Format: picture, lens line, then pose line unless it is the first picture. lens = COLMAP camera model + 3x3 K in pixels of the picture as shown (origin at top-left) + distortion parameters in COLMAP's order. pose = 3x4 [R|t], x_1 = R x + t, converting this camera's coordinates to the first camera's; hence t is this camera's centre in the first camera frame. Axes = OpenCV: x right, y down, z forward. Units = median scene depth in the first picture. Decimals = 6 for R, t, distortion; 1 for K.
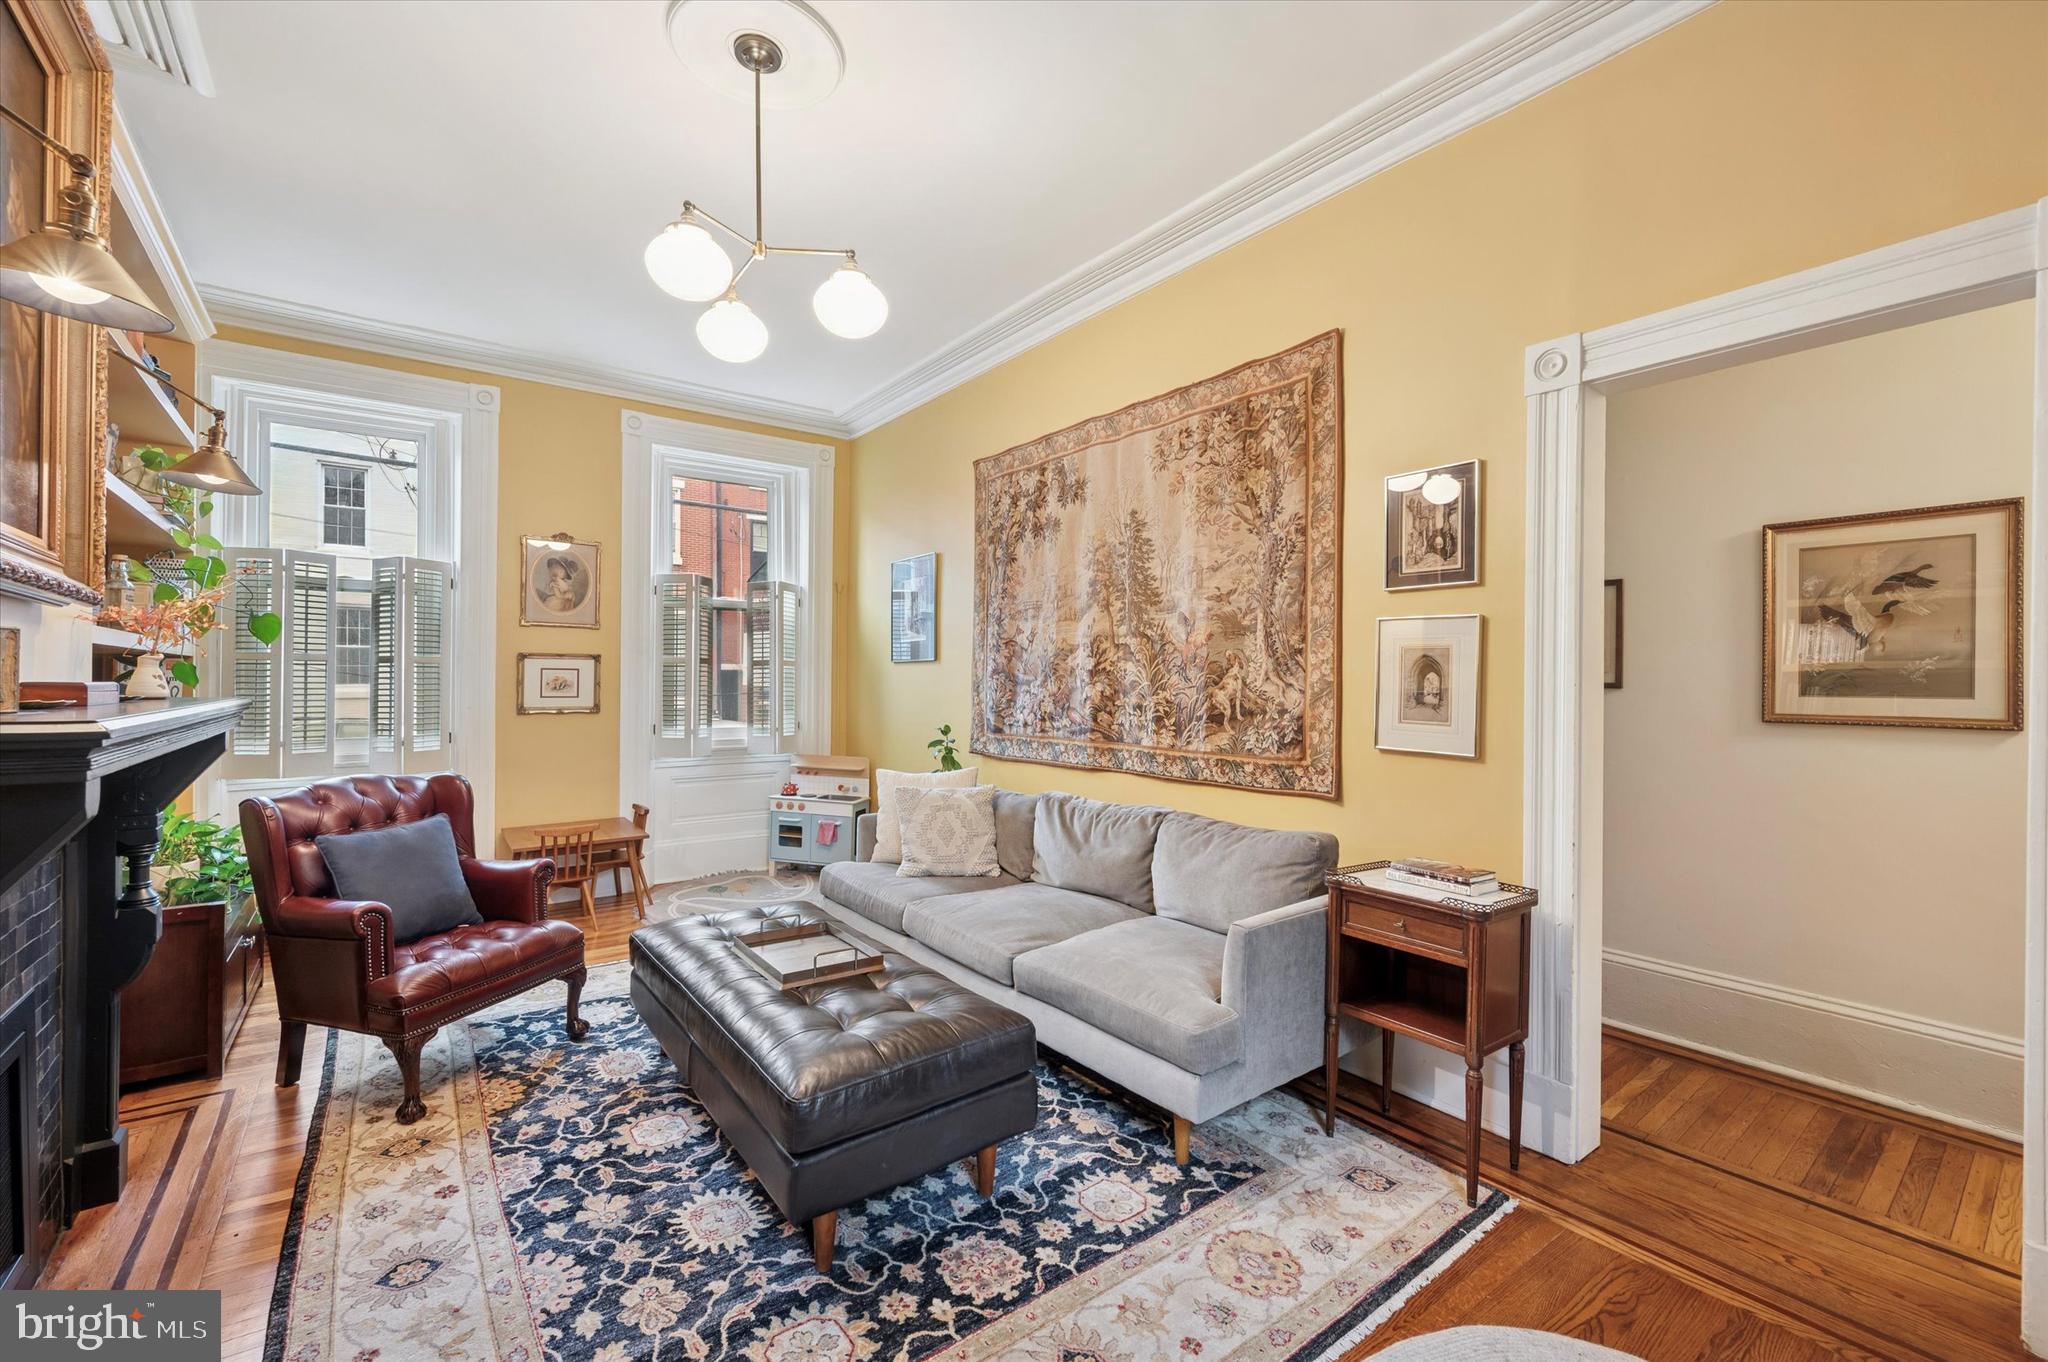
lens RADIAL K [[826.7, 0, 1024.0], [0, 826.7, 681.0], [0, 0, 1]] dist [-0.000926, -0.000220]
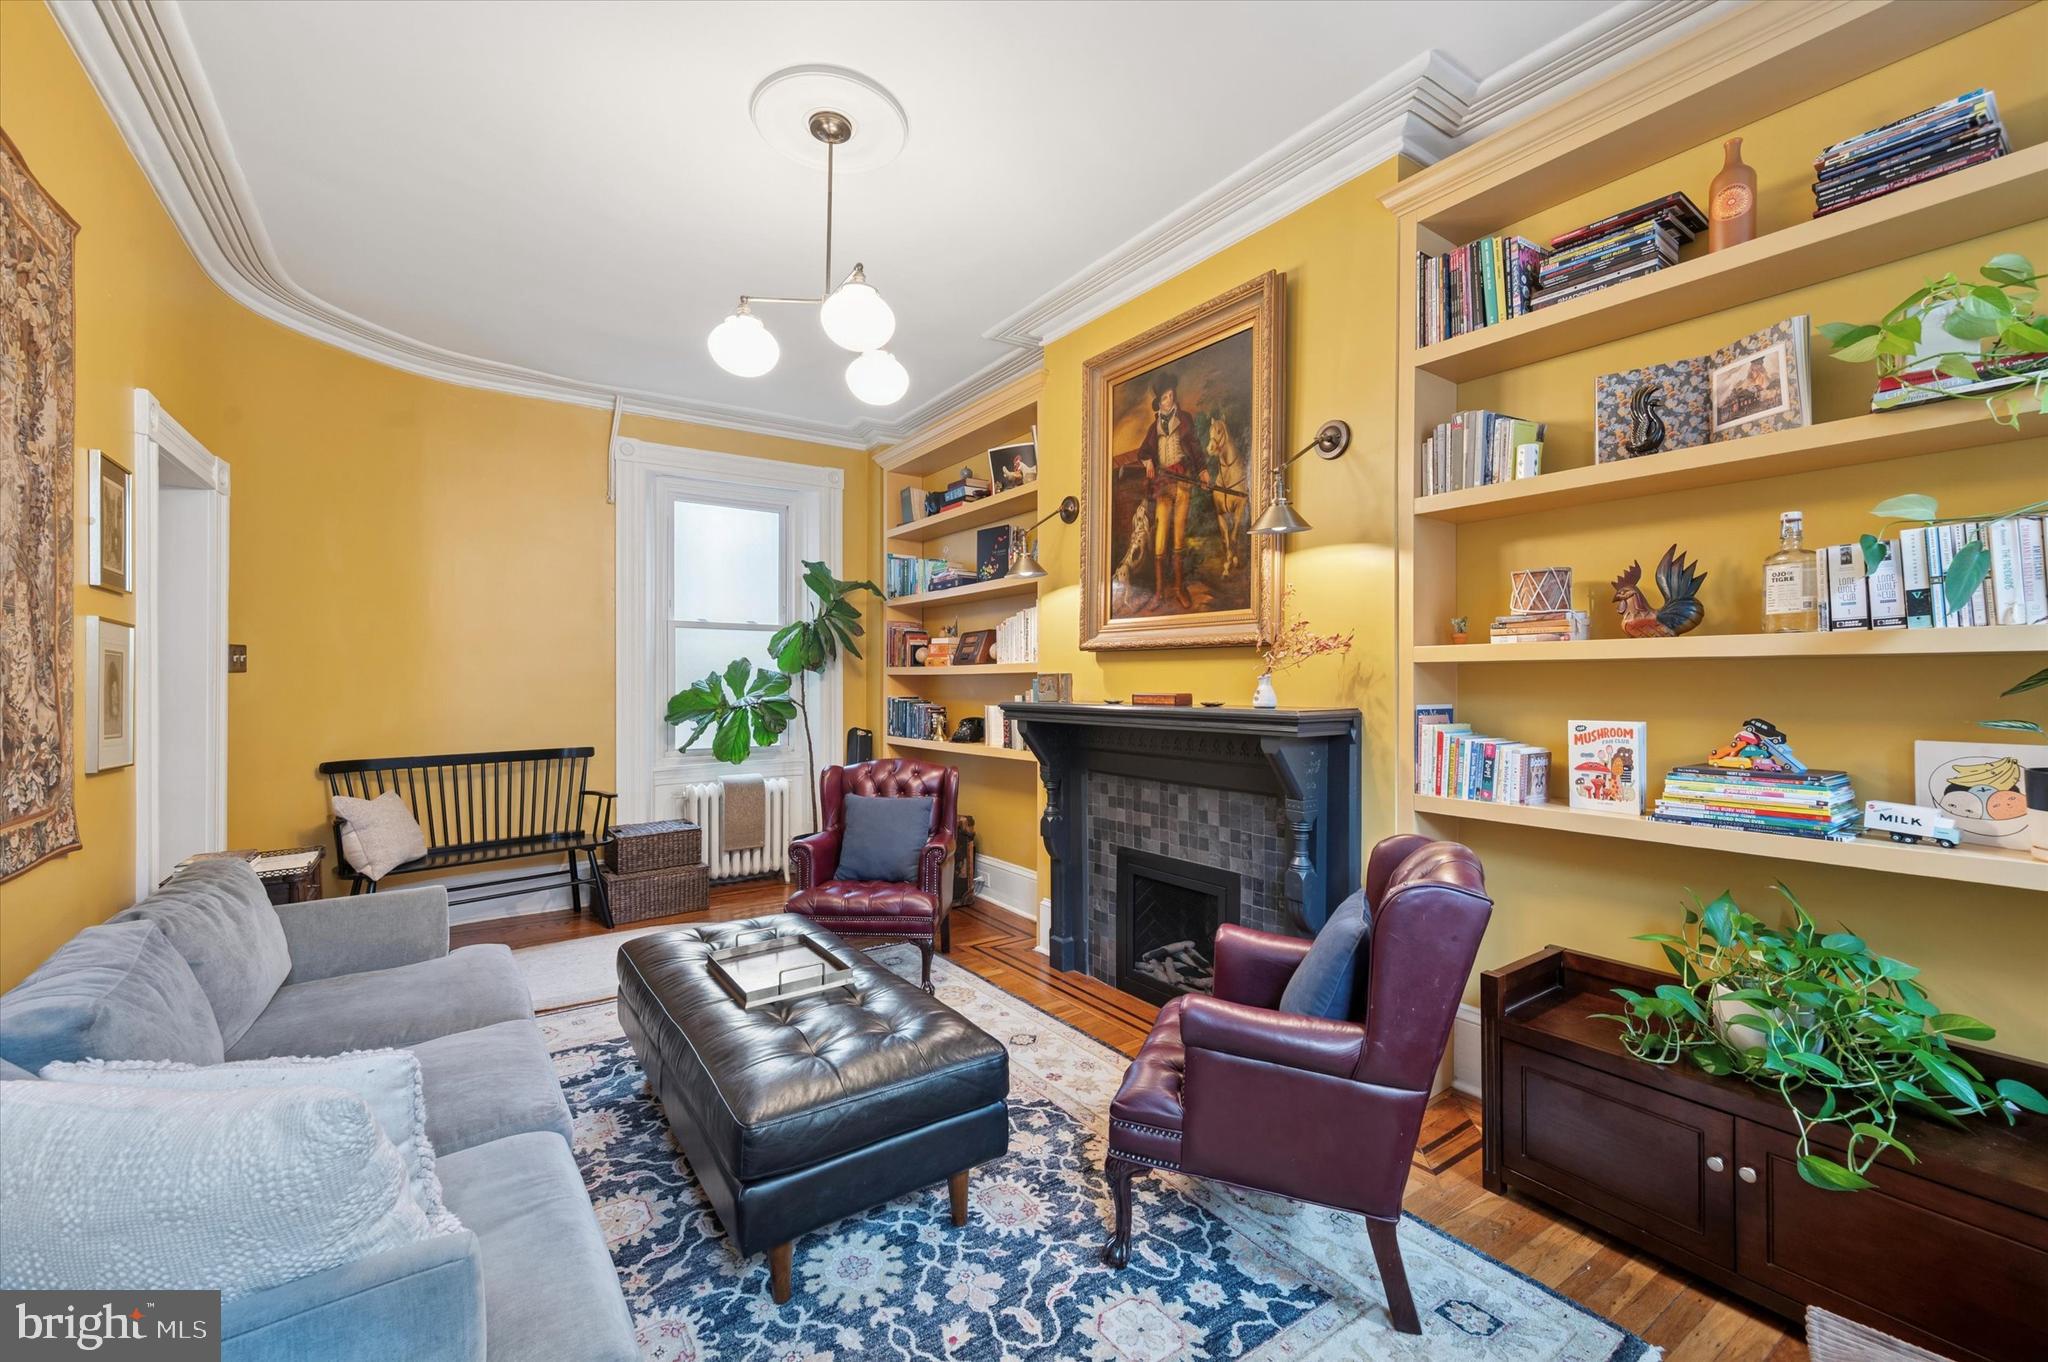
lens RADIAL K [[826.7, 0, 1024.0], [0, 826.7, 681.0], [0, 0, 1]] dist [-0.000926, -0.000220]
pose [[-0.998883, -0.003694, 0.047113, -0.611228], [-0.003616, 0.999992, 0.001721, -0.016764], [-0.047119, 0.001549, -0.998888, 2.002809]]
